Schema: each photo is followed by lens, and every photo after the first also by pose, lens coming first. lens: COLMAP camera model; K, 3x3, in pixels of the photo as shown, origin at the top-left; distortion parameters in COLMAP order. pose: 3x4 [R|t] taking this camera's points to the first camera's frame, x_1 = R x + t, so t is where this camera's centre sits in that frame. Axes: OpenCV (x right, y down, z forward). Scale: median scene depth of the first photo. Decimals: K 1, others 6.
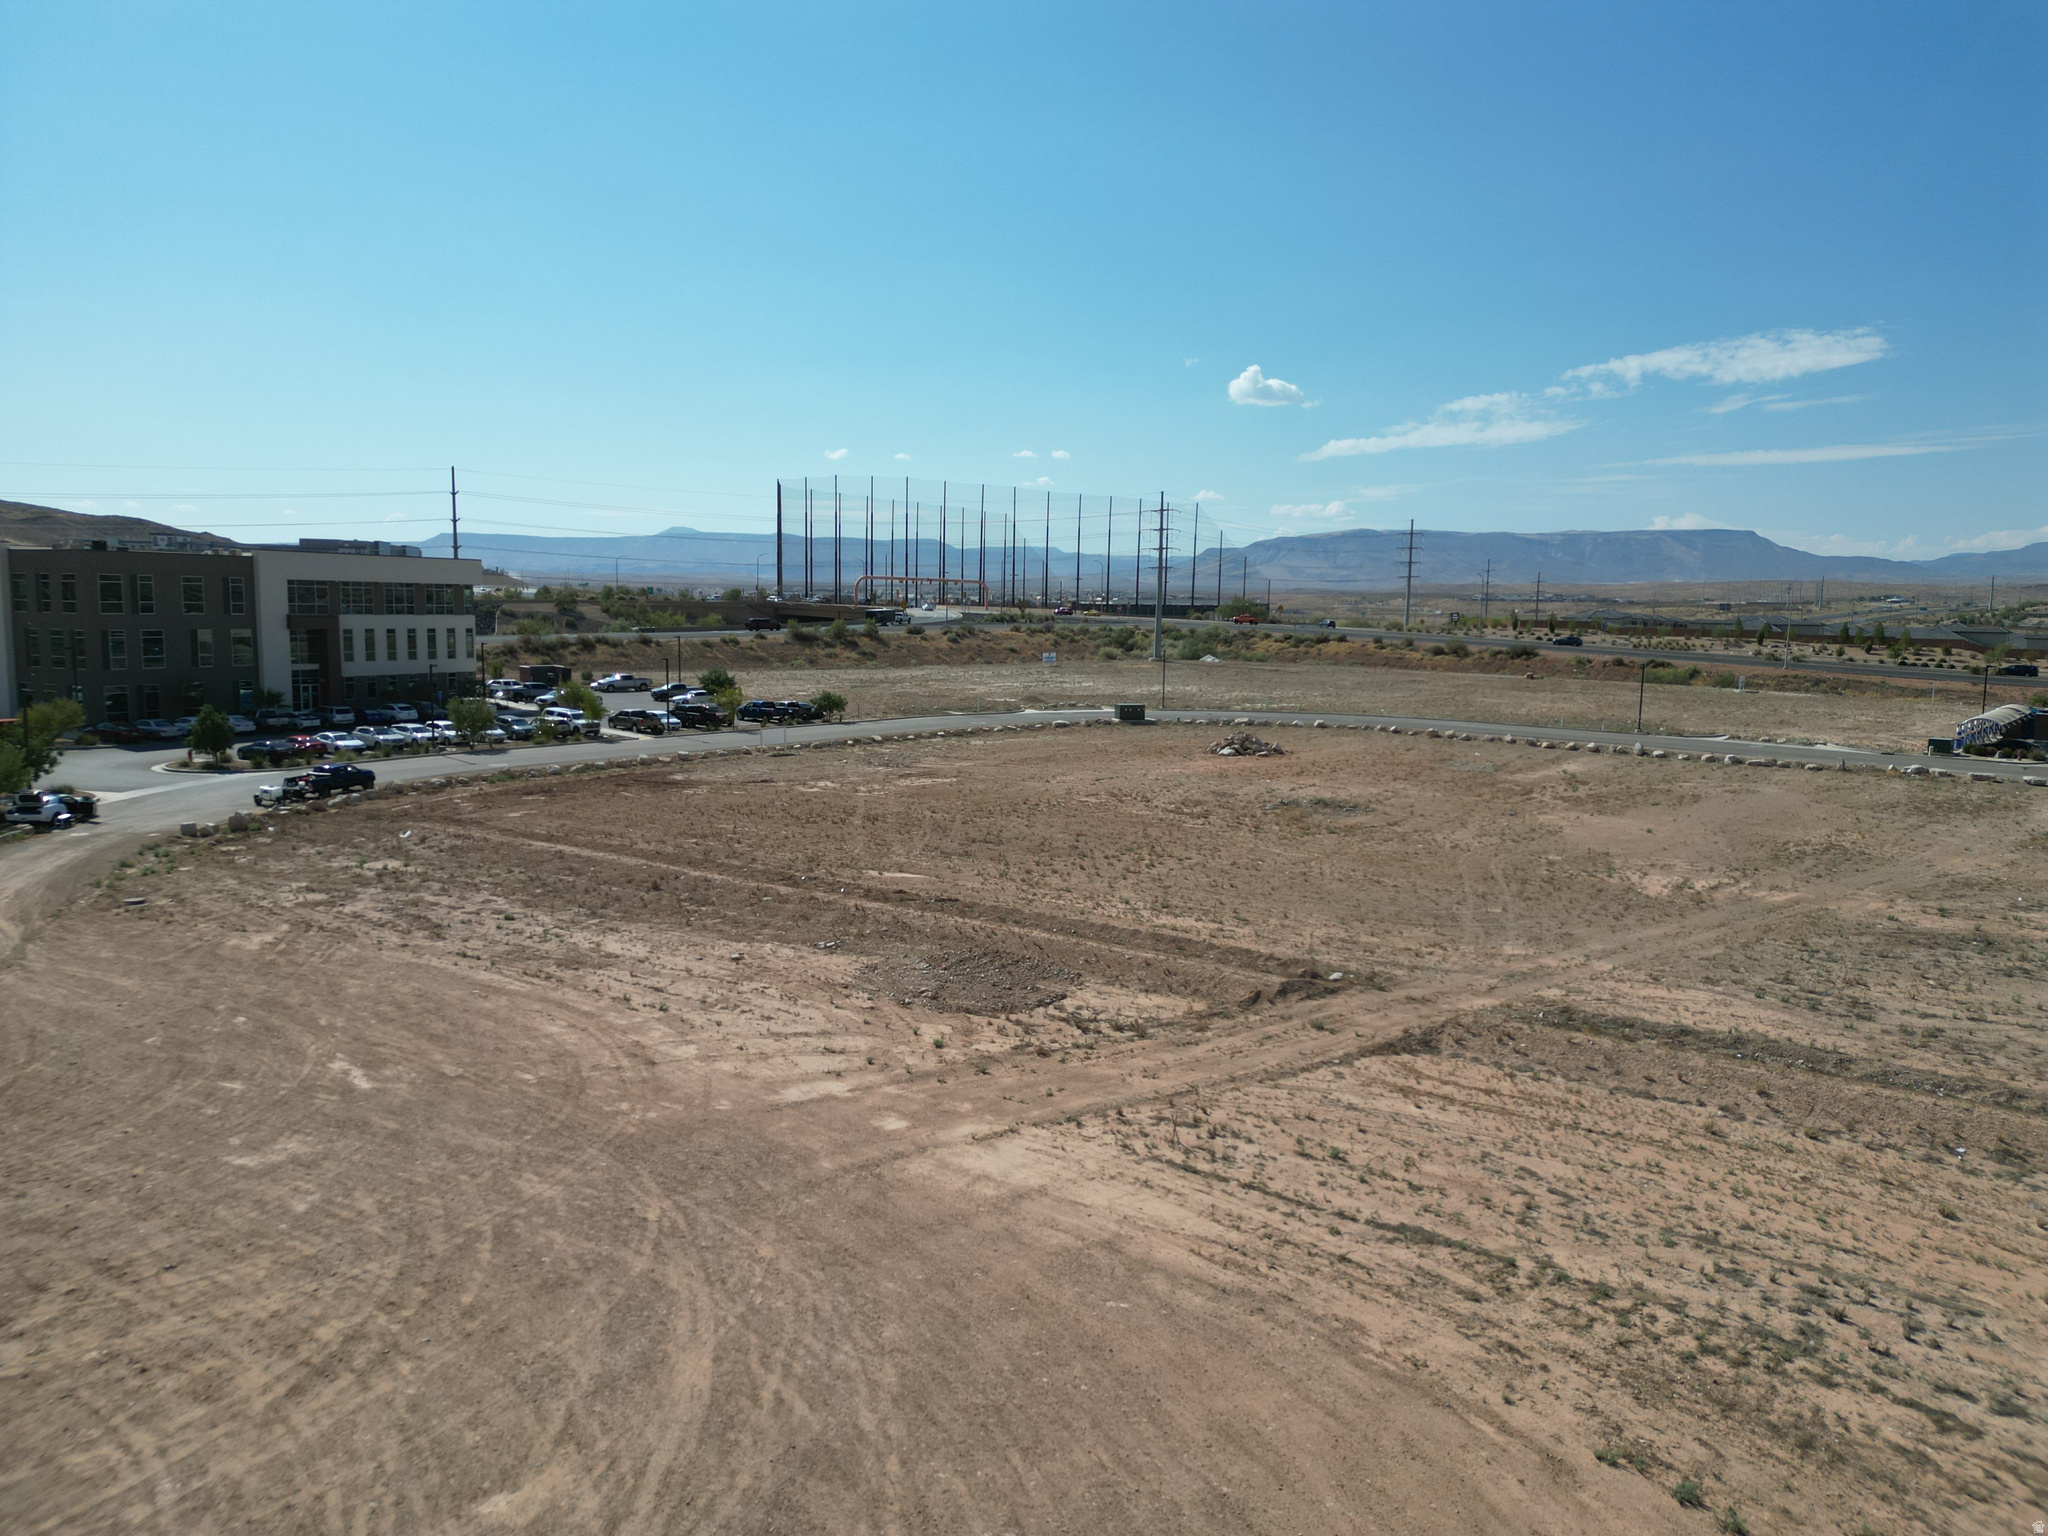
lens RADIAL K [[1423.5, 0, 1013.3], [0, 1423.5, 806.5], [0, 0, 1]] dist [0.084341, -0.089662]
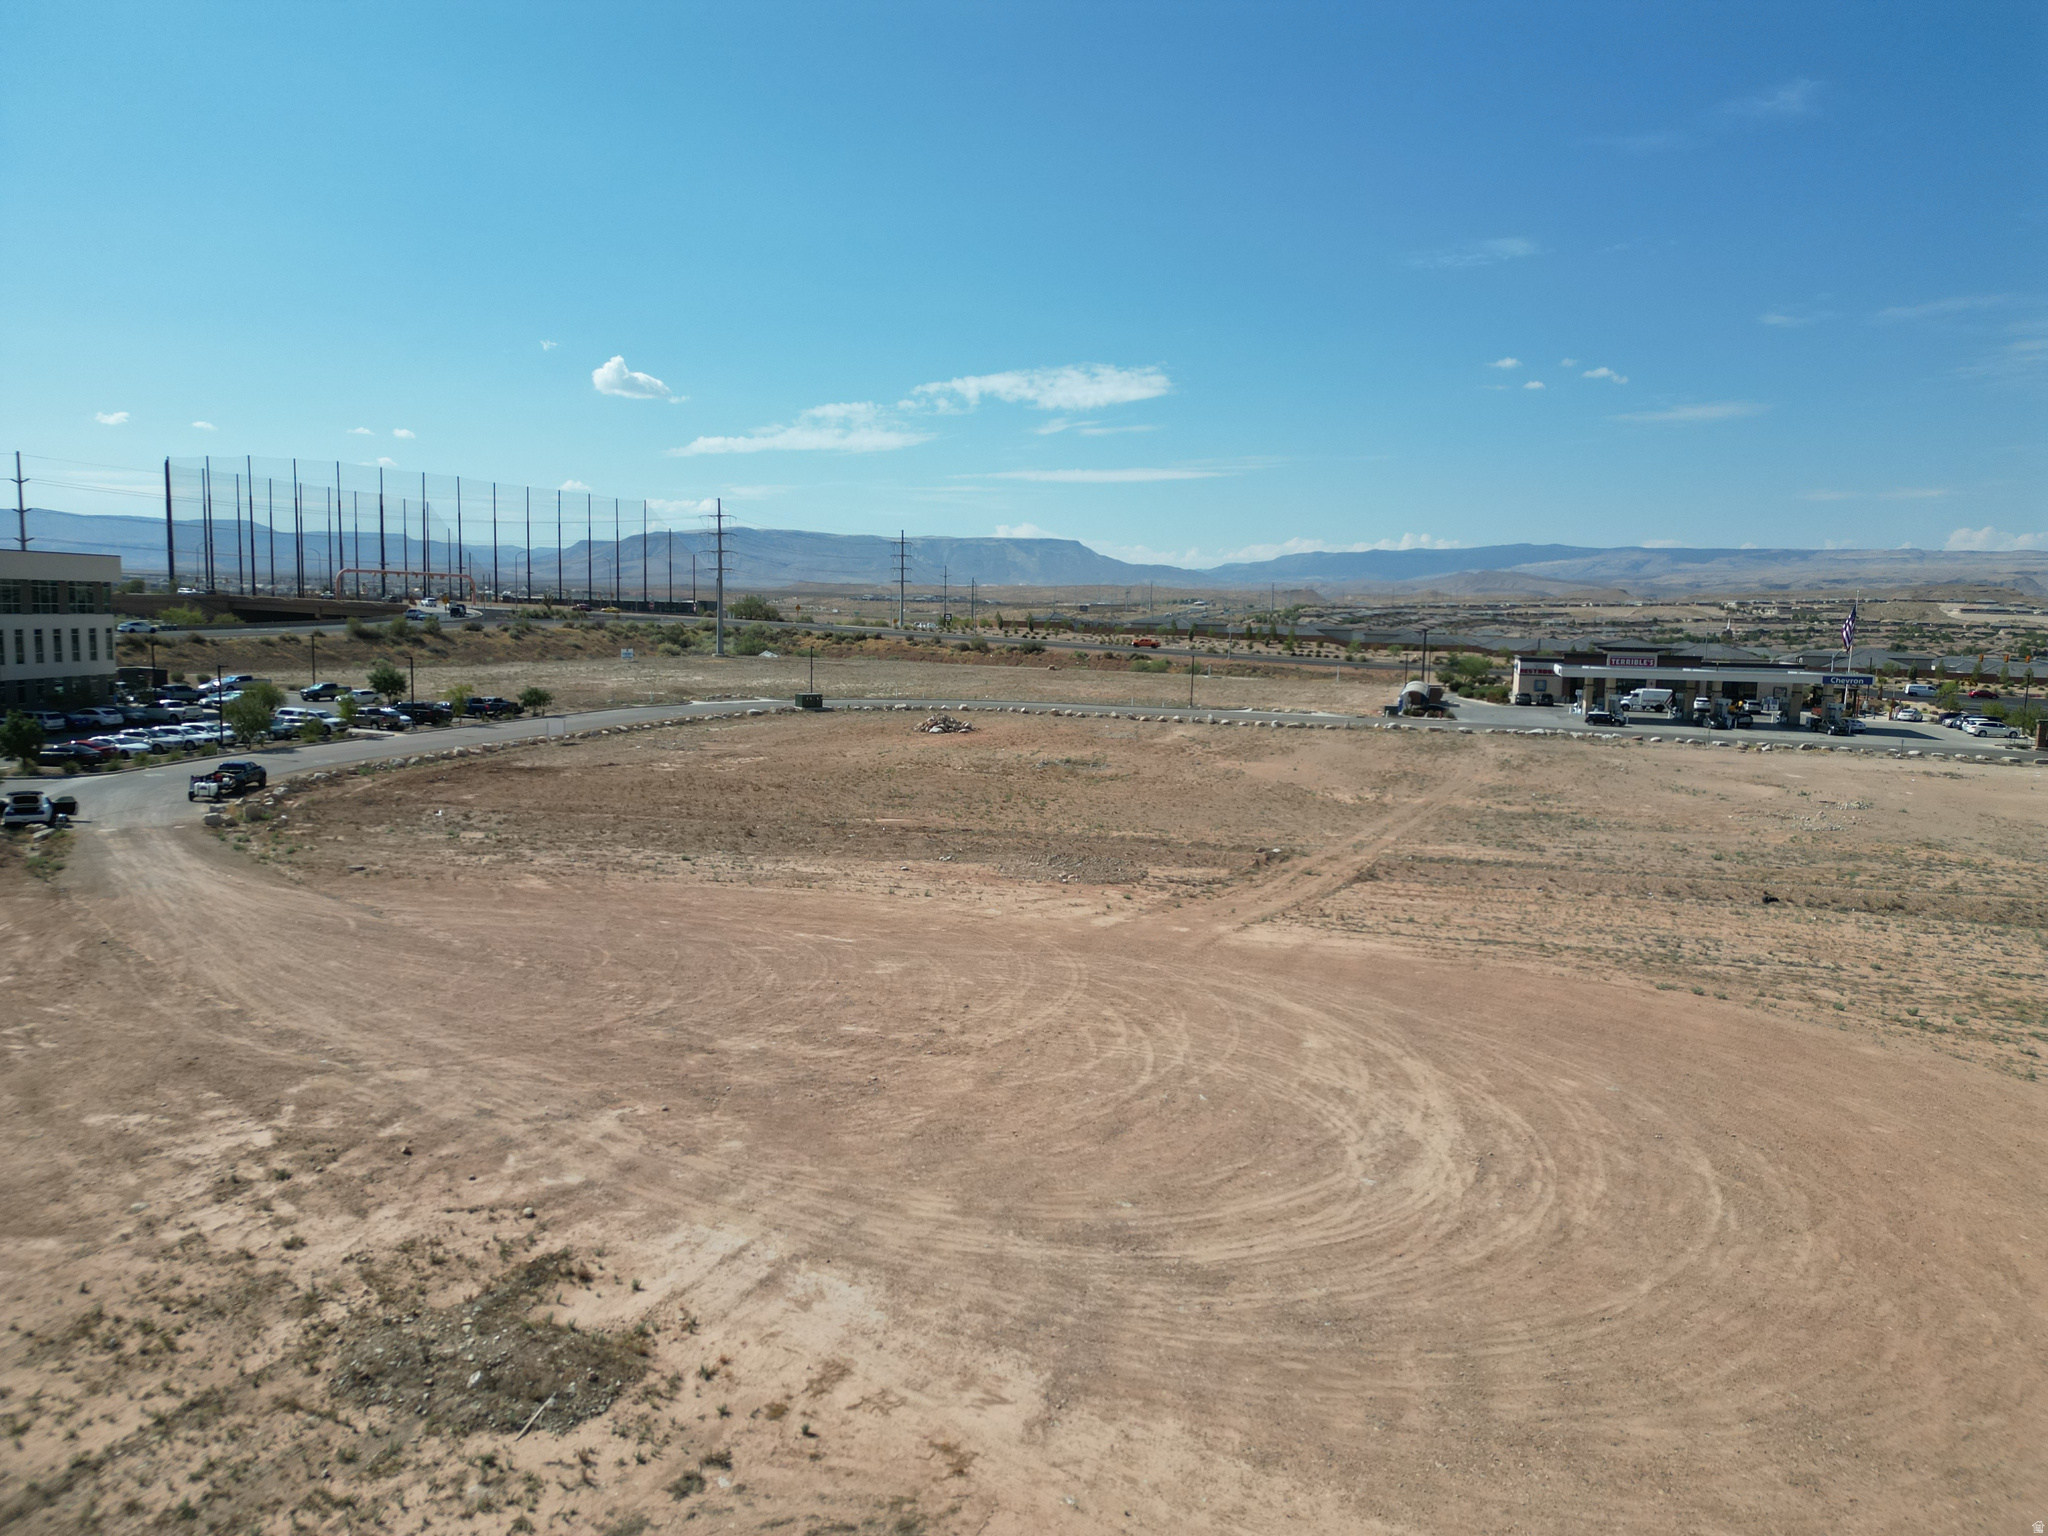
lens RADIAL K [[1439.7, 0, 1012.8], [0, 1439.7, 800.0], [0, 0, 1]] dist [0.065306, -0.051239]
pose [[0.910359, -0.051760, 0.410569, -0.138847], [0.053254, 0.998551, 0.007806, 0.007173], [-0.410378, 0.014758, 0.911796, -0.065995]]
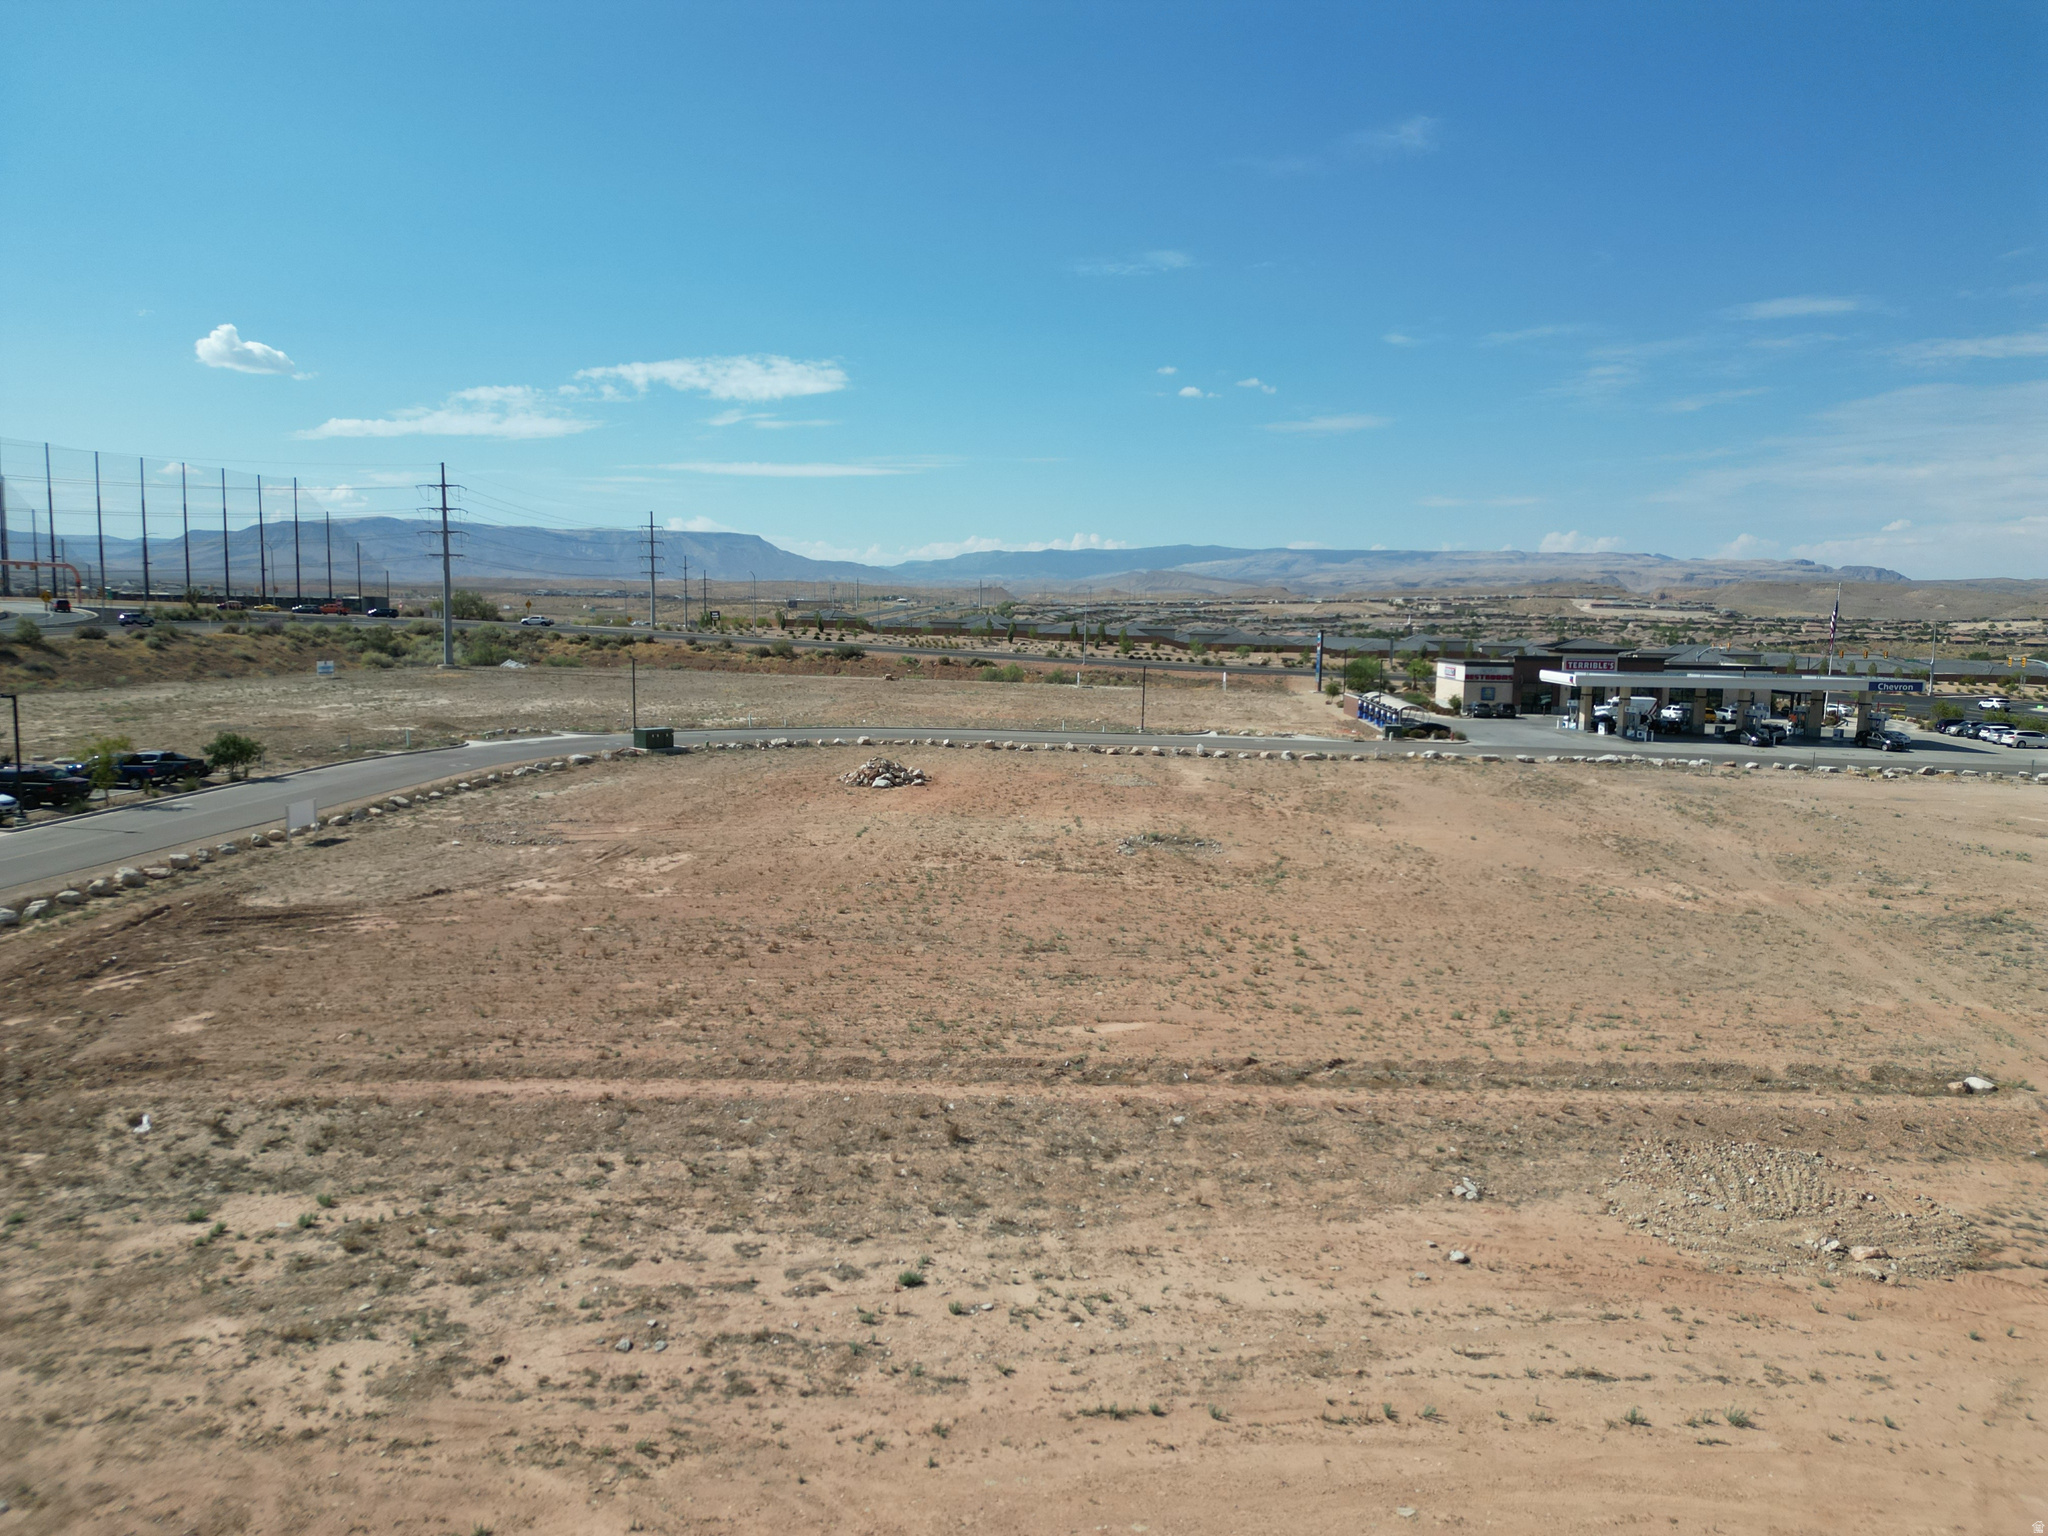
lens RADIAL K [[1439.7, 0, 1012.8], [0, 1439.7, 800.0], [0, 0, 1]] dist [0.065306, -0.051239]
pose [[0.797830, -0.081020, 0.597413, -0.136286], [0.082614, 0.996273, 0.024783, -0.020391], [-0.597195, 0.029582, 0.801550, 0.135327]]
